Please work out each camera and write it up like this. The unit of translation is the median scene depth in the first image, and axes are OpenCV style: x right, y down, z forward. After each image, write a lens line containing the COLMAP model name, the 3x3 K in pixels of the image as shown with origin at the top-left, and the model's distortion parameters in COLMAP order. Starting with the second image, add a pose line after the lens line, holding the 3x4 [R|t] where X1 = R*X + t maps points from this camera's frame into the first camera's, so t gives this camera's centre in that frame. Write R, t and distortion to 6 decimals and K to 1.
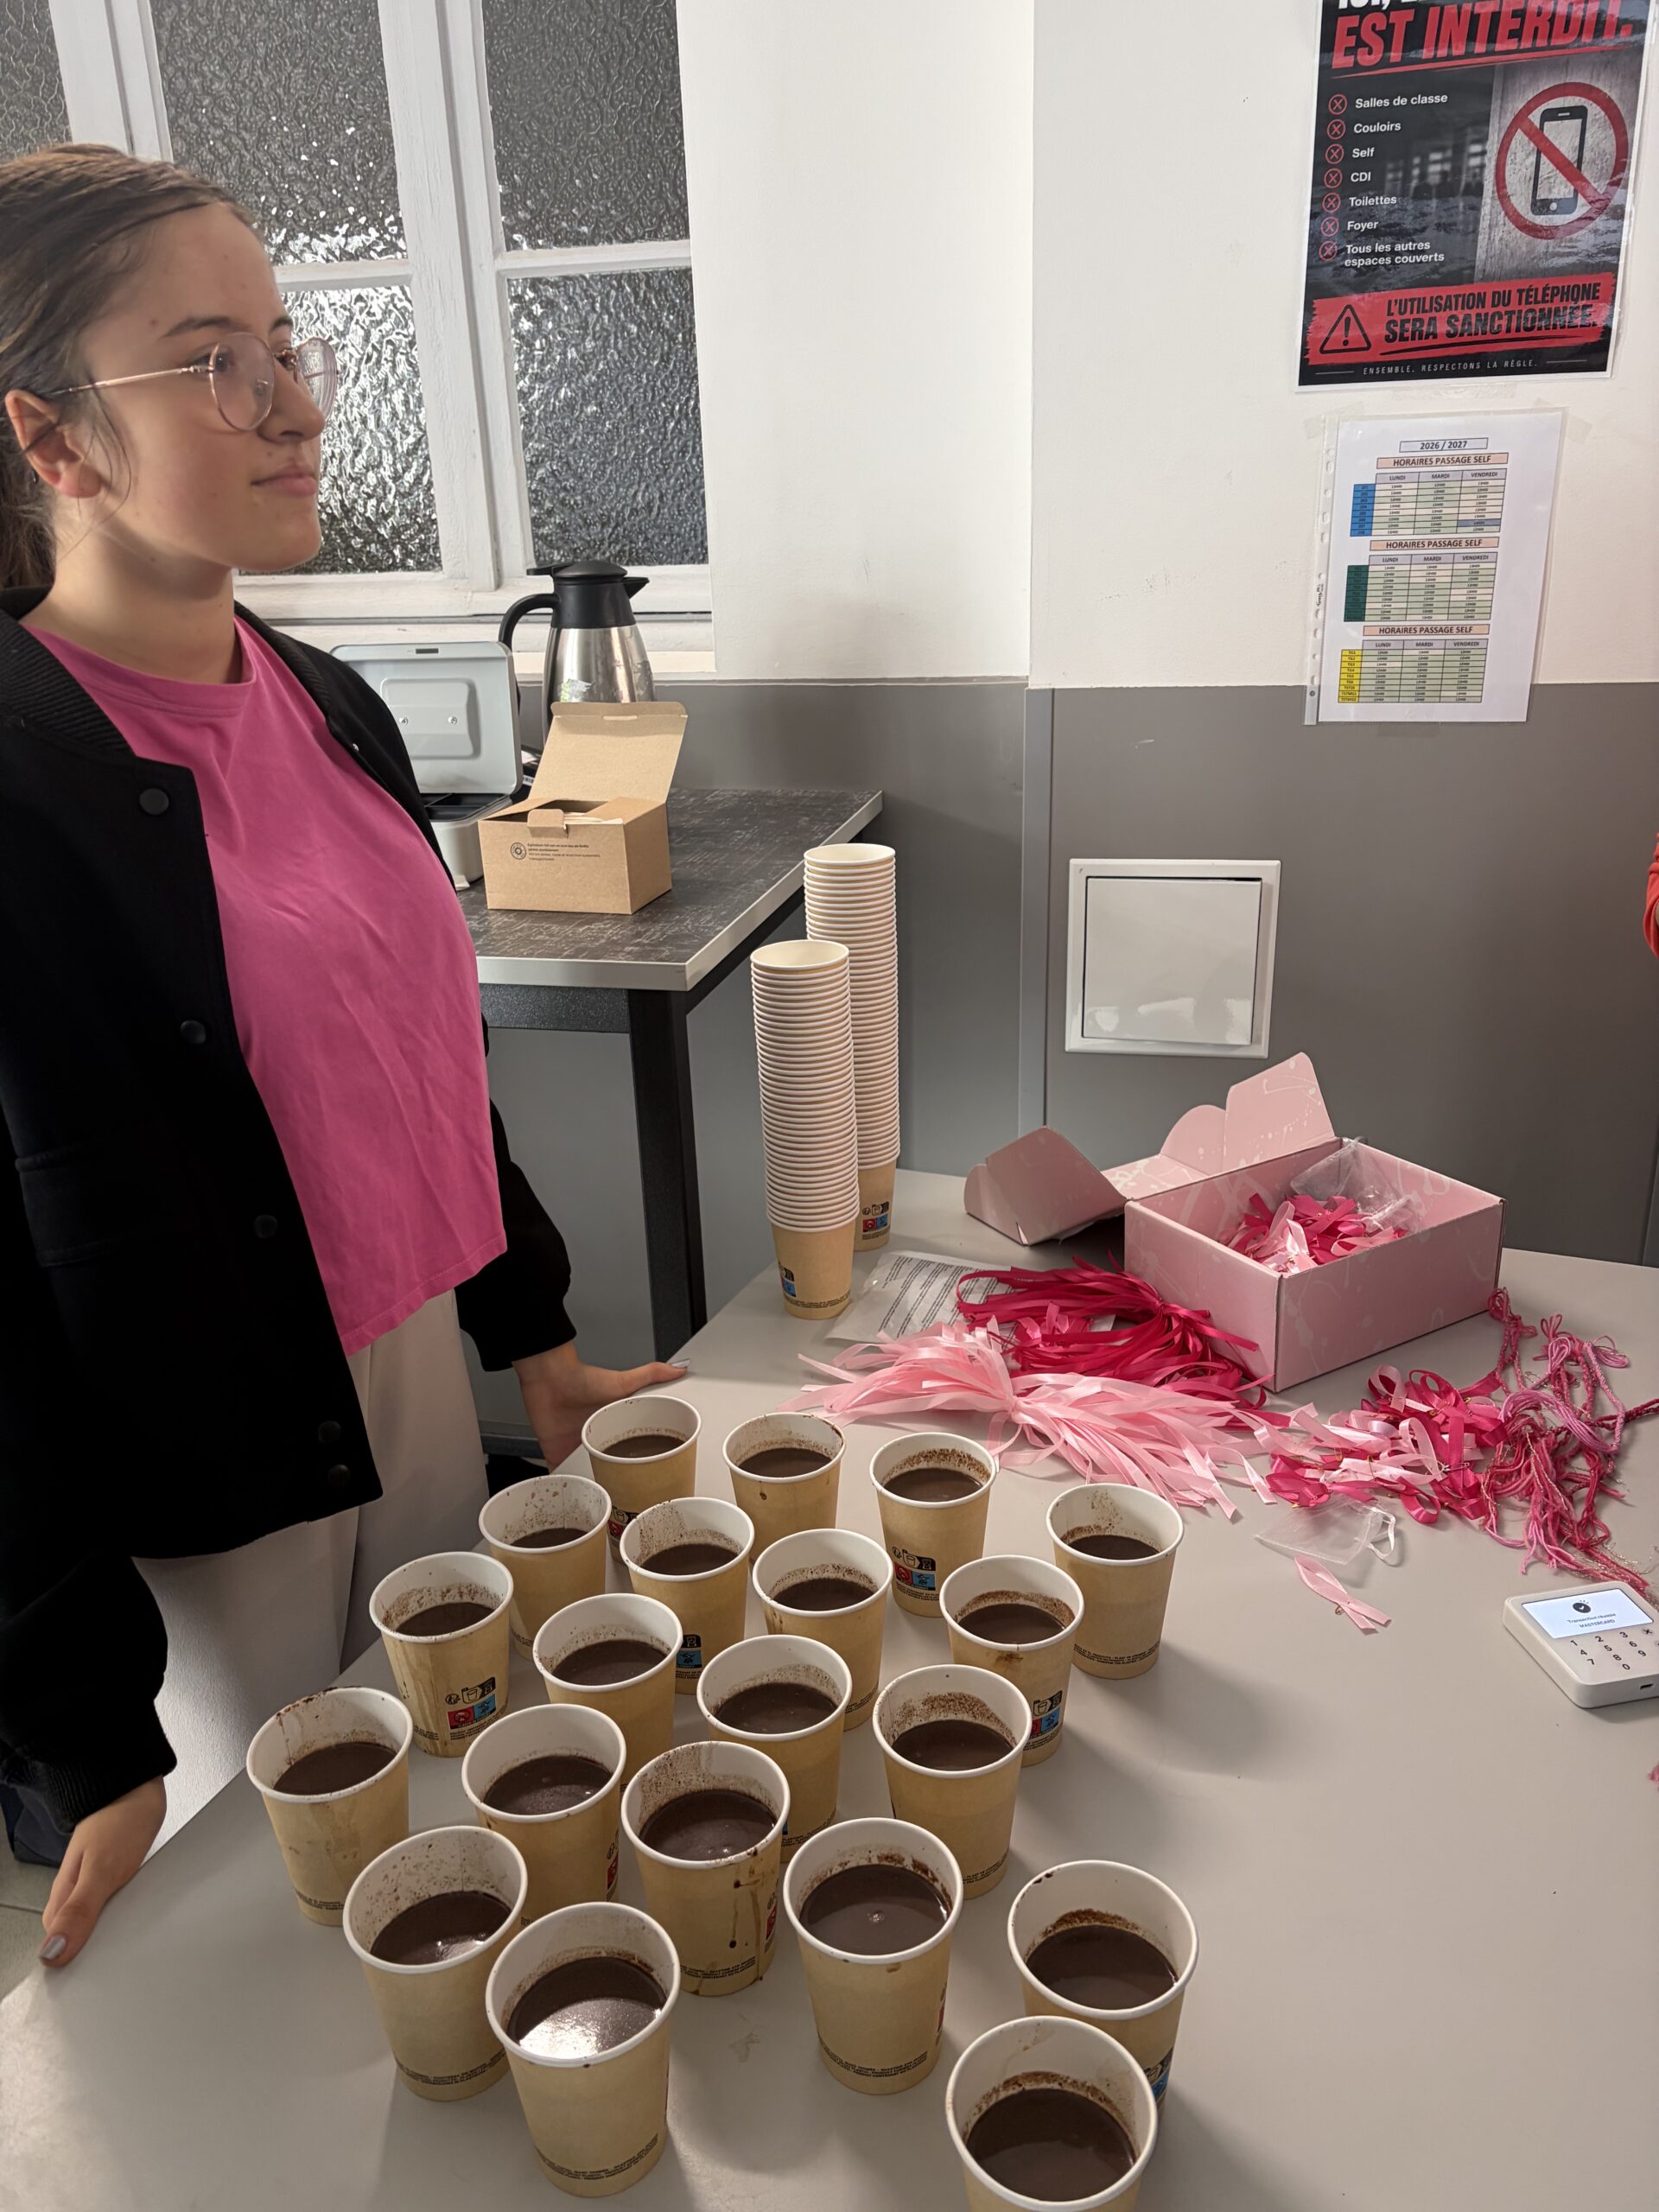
lens RADIAL K [[1675.2, 0, 831.7], [0, 1675.2, 1106.3], [0, 0, 1]] dist [0.011690, -0.000931]
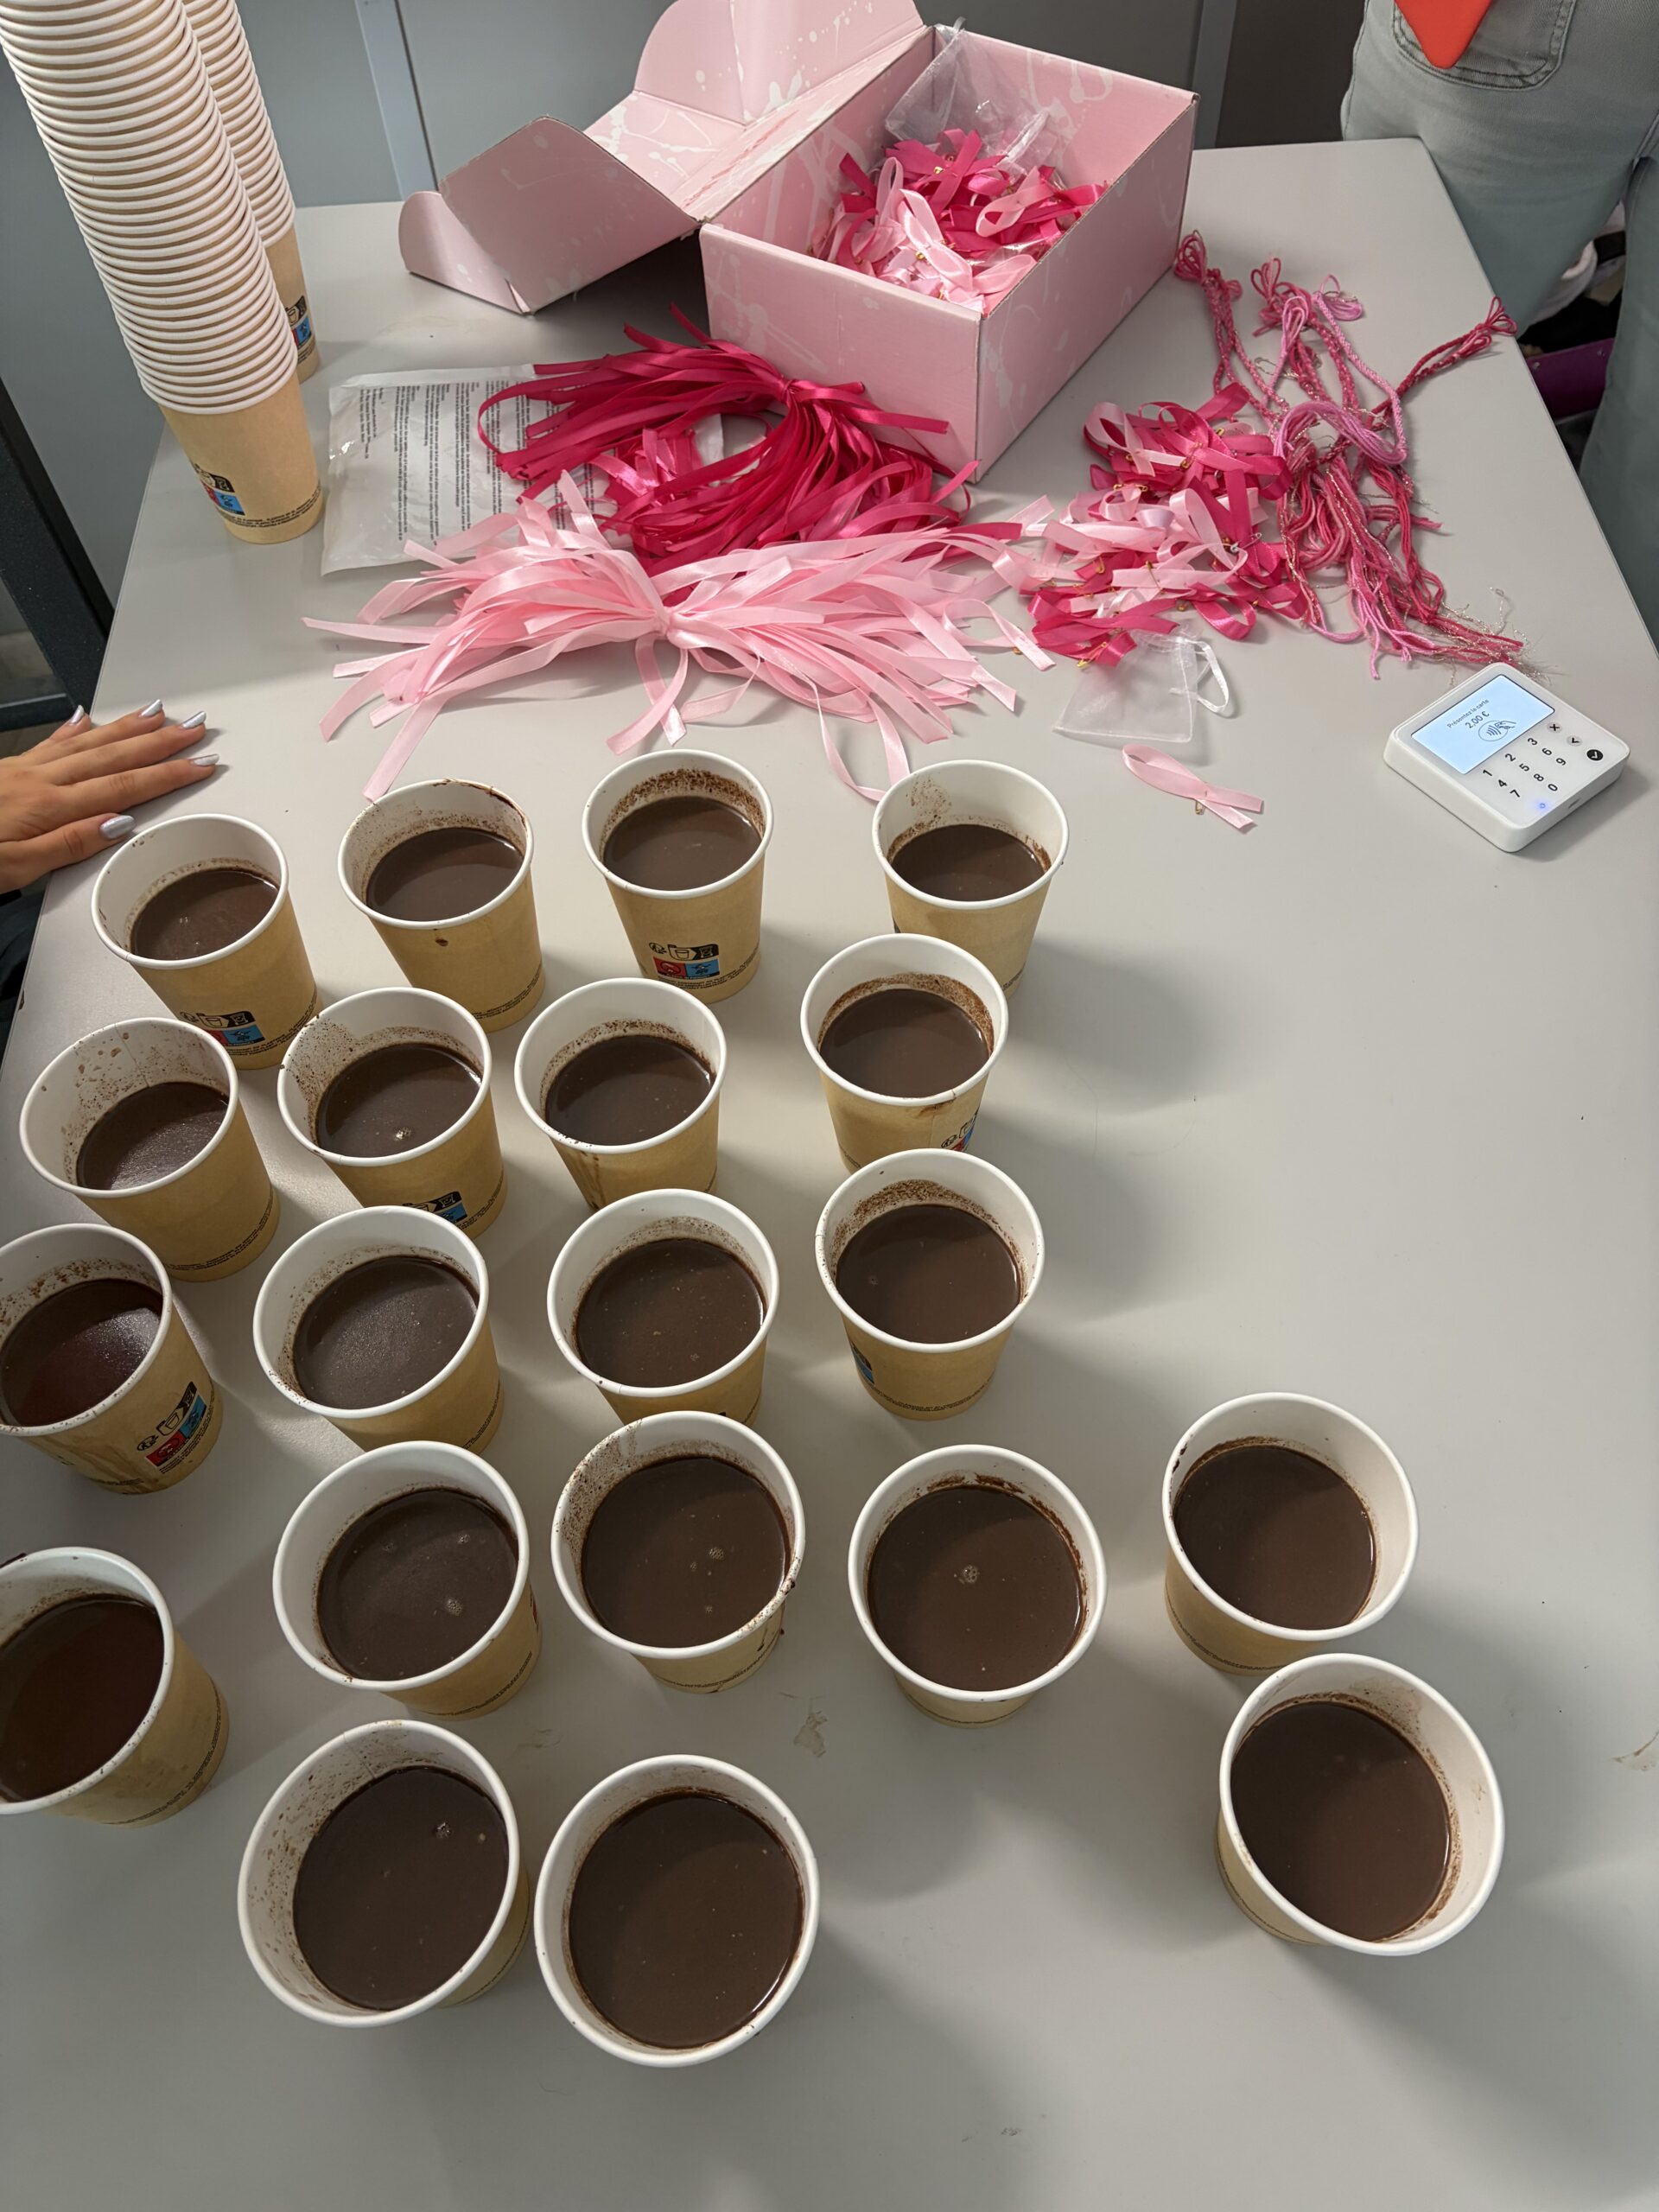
lens RADIAL K [[1675.2, 0, 825.6], [0, 1675.2, 1110.0], [0, 0, 1]] dist [0.011690, -0.000931]
pose [[0.890356, -0.378681, 0.252720, -0.084626], [0.156295, 0.775613, 0.611552, -0.077923], [-0.427596, -0.505000, 0.749758, 0.366050]]
